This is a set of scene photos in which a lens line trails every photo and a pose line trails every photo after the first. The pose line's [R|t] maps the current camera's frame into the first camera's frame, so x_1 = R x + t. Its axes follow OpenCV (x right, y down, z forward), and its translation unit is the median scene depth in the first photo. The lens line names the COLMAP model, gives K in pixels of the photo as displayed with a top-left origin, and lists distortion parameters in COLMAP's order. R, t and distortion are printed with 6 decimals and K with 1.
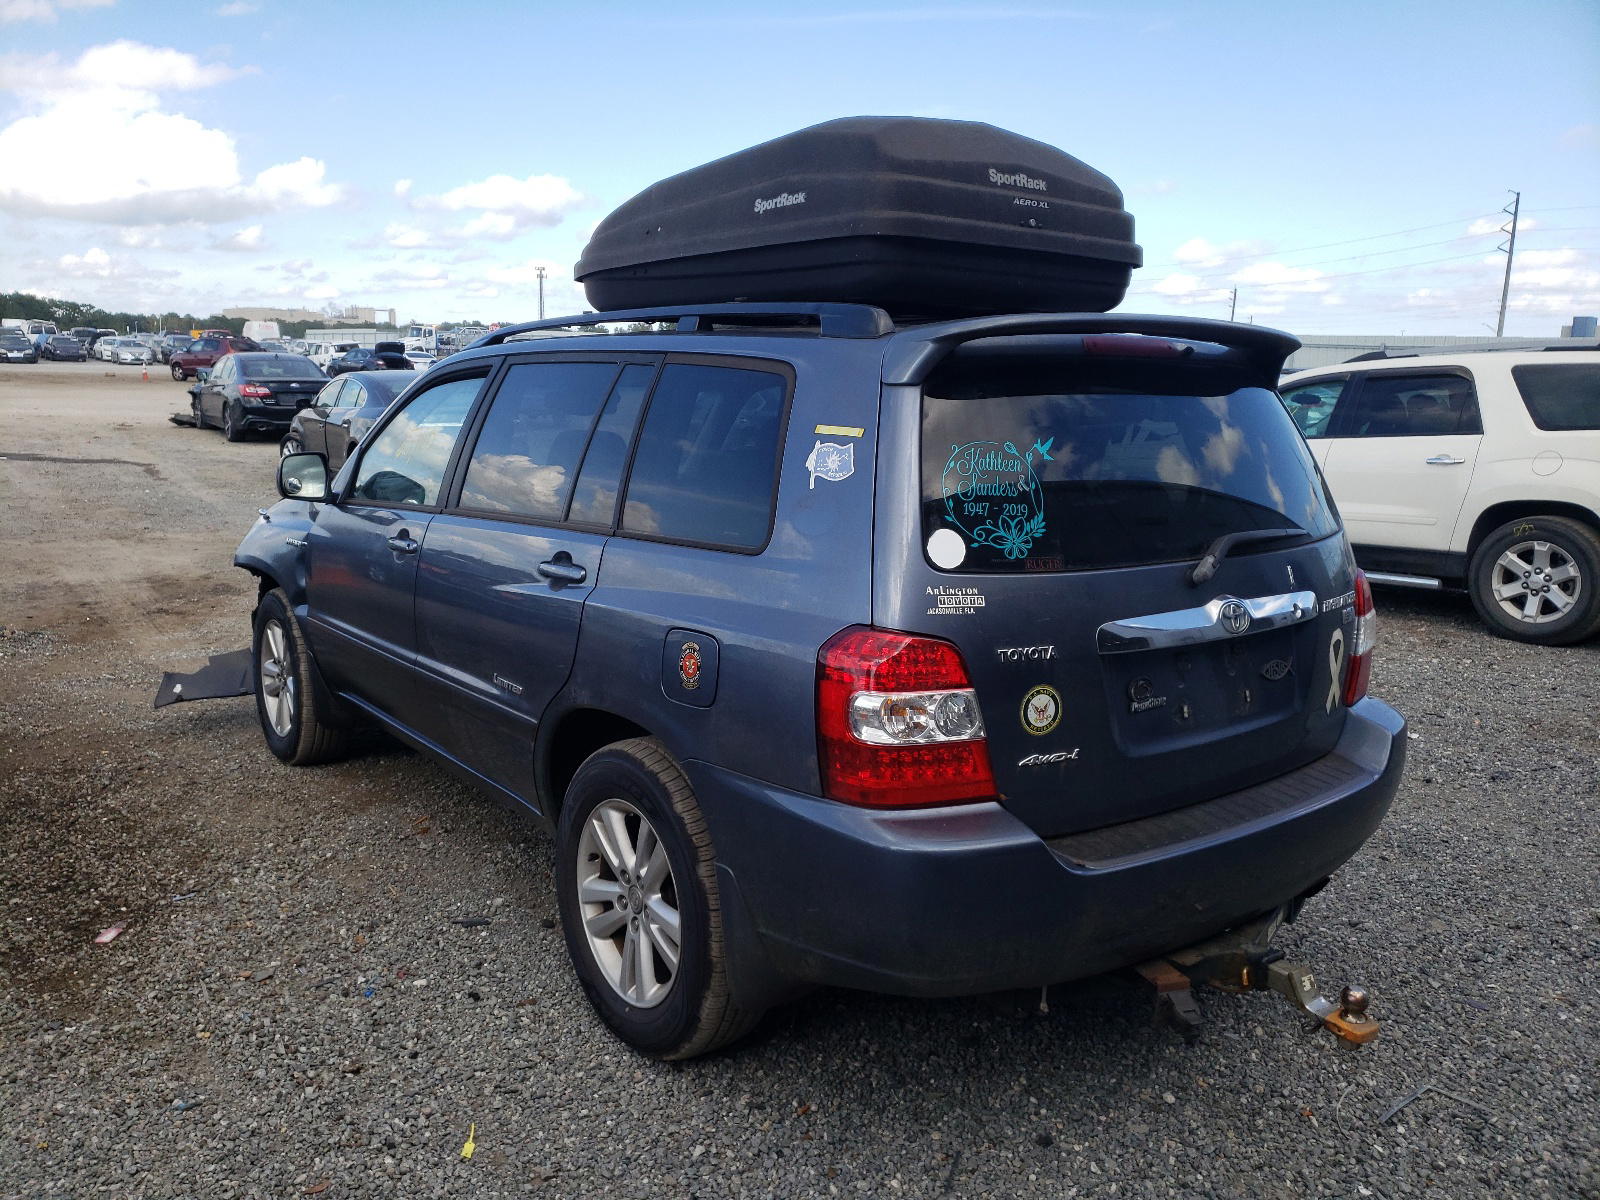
lens RADIAL K [[1339.3, 0, 800.0], [0, 1339.3, 600.0], [0, 0, 1]] dist [-0.034652, 0.103297]
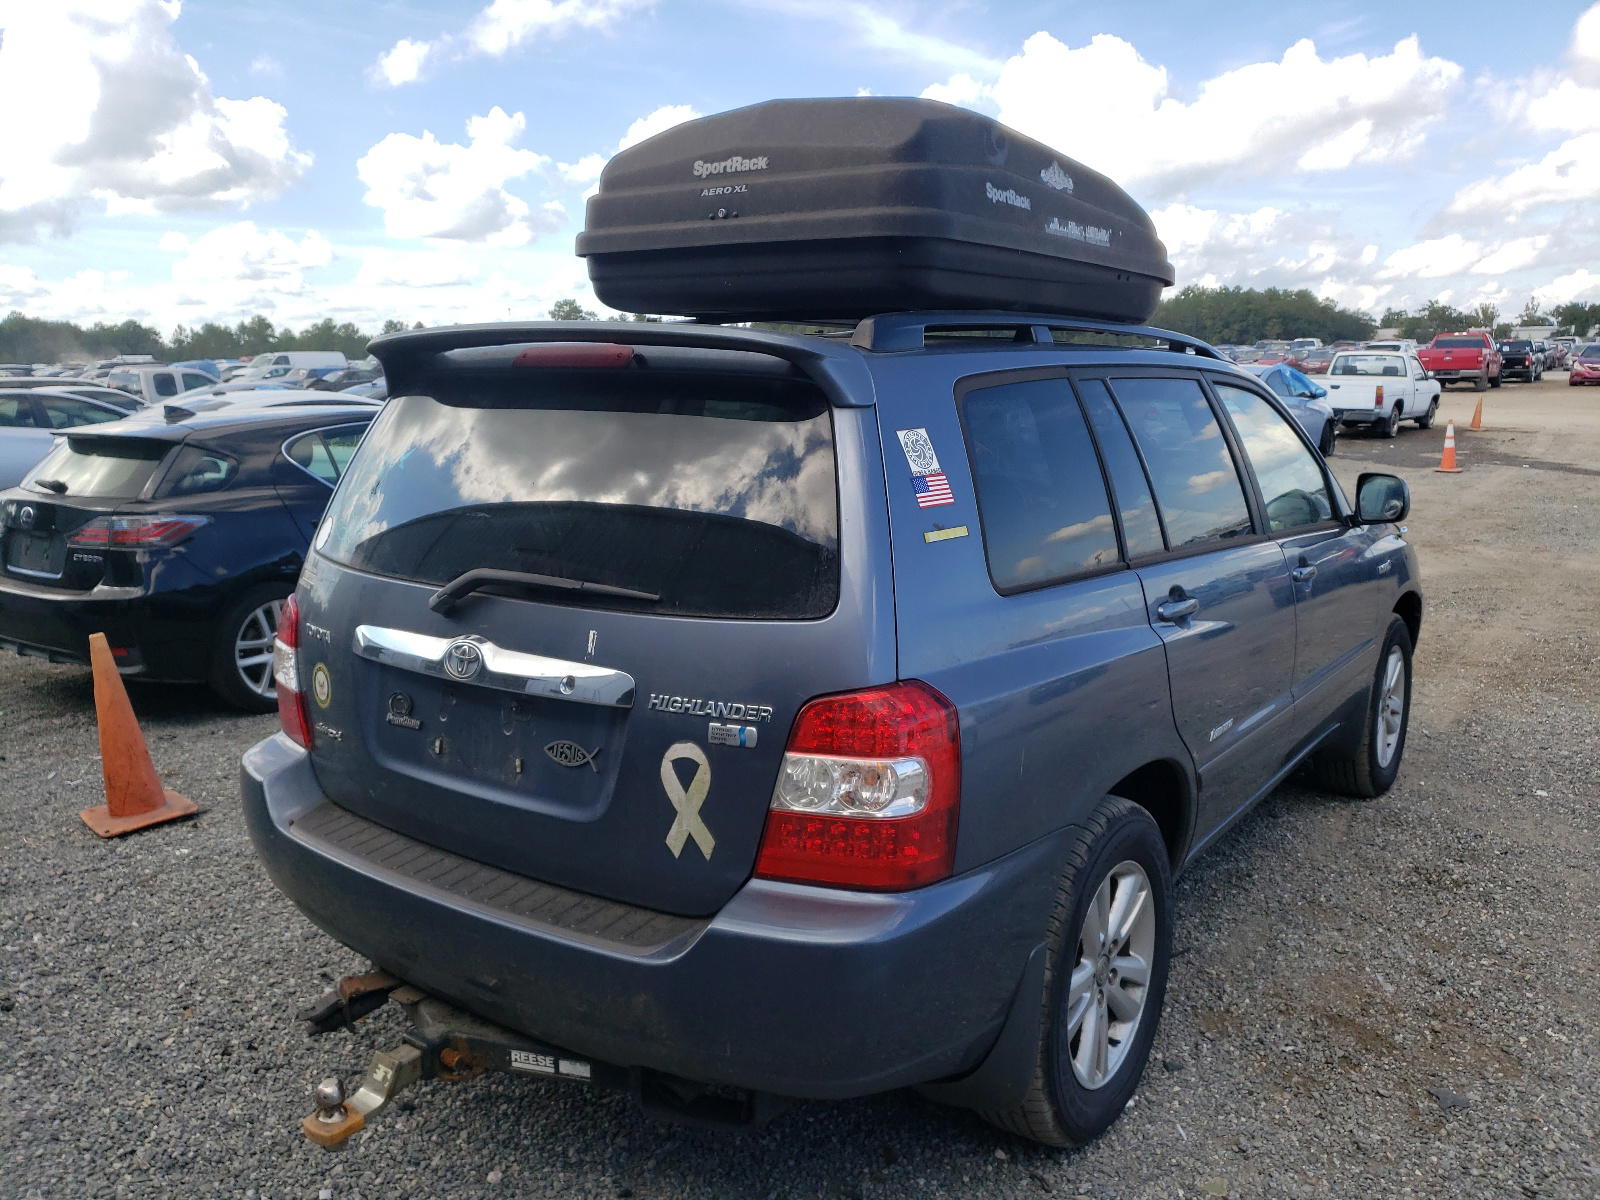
lens RADIAL K [[1339.3, 0, 800.0], [0, 1339.3, 600.0], [0, 0, 1]] dist [-0.034652, 0.103297]
pose [[0.246810, 0.144661, -0.958206, 0.127339], [-0.149694, 0.982618, 0.109789, -0.016333], [0.957432, 0.116341, 0.264174, 0.101332]]
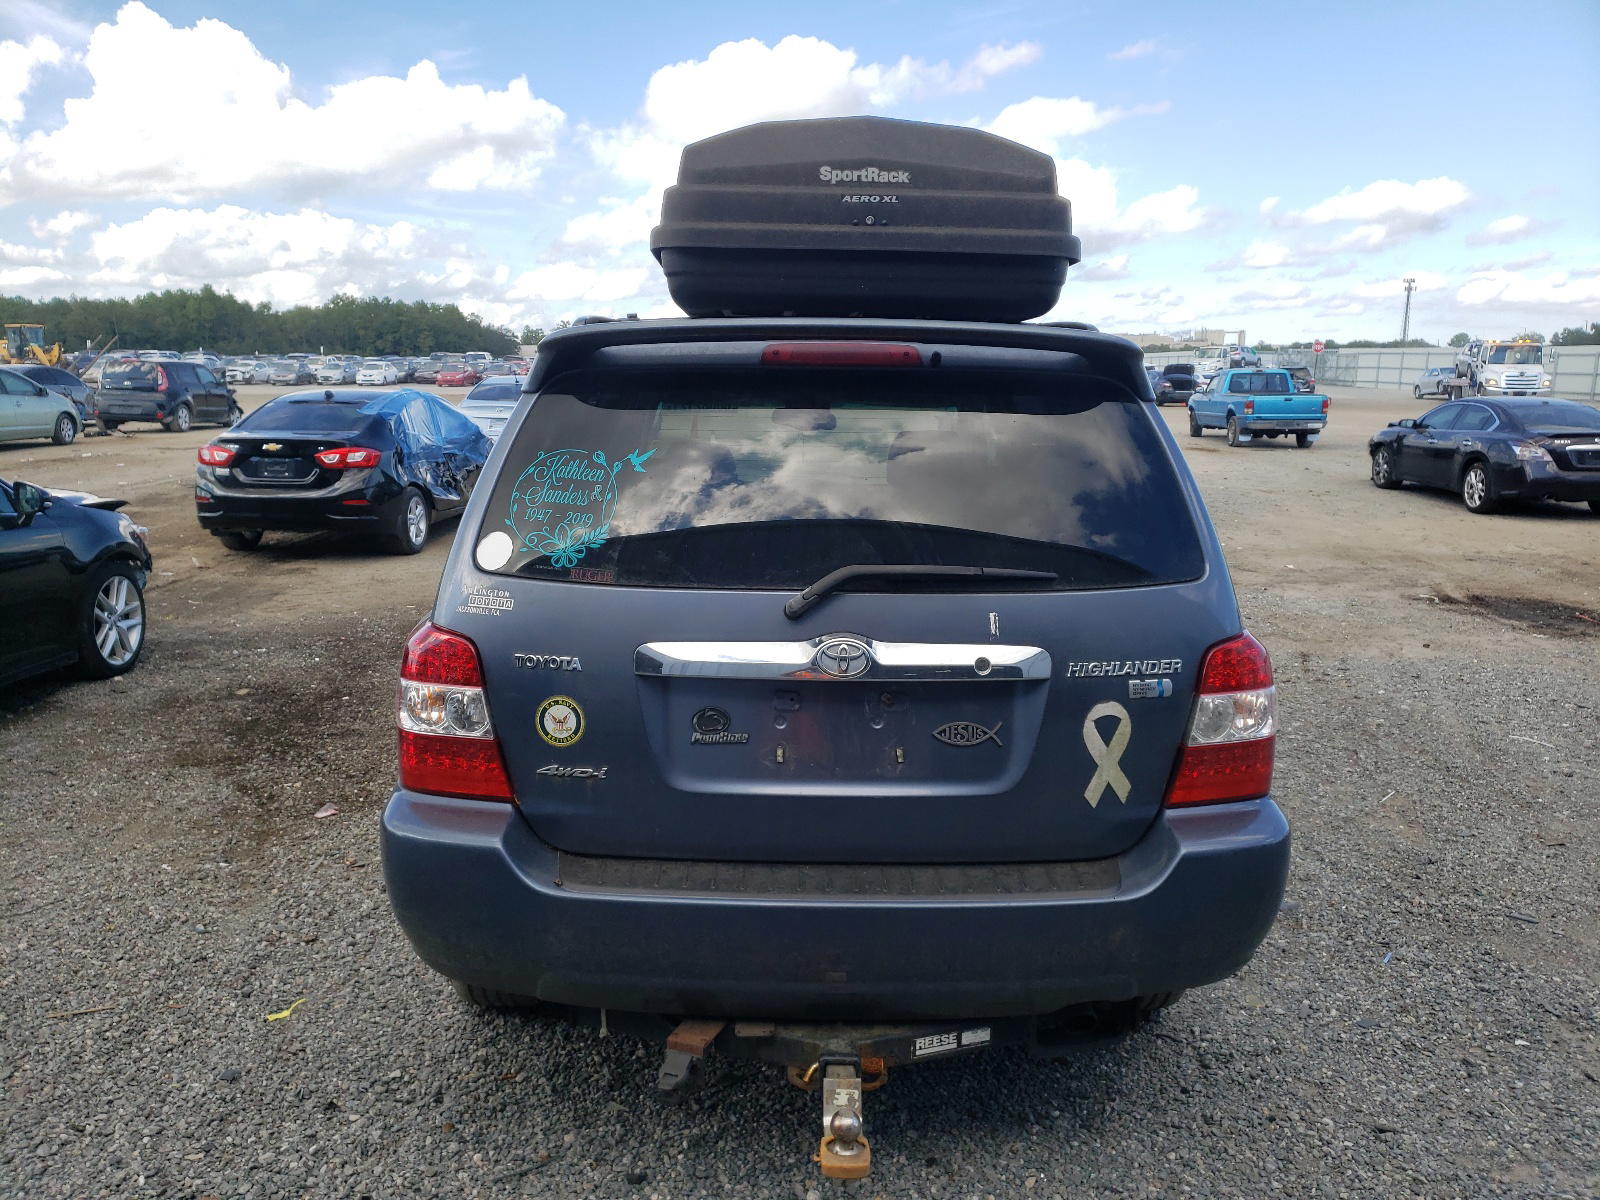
lens RADIAL K [[1344.0, 0, 800.0], [0, 1344.0, 600.0], [0, 0, 1]] dist [0.011119, 0.013409]
pose [[0.783154, 0.089558, -0.615345, 0.087428], [-0.100617, 0.994785, 0.016727, -0.003909], [0.613633, 0.048814, 0.788081, 0.030269]]
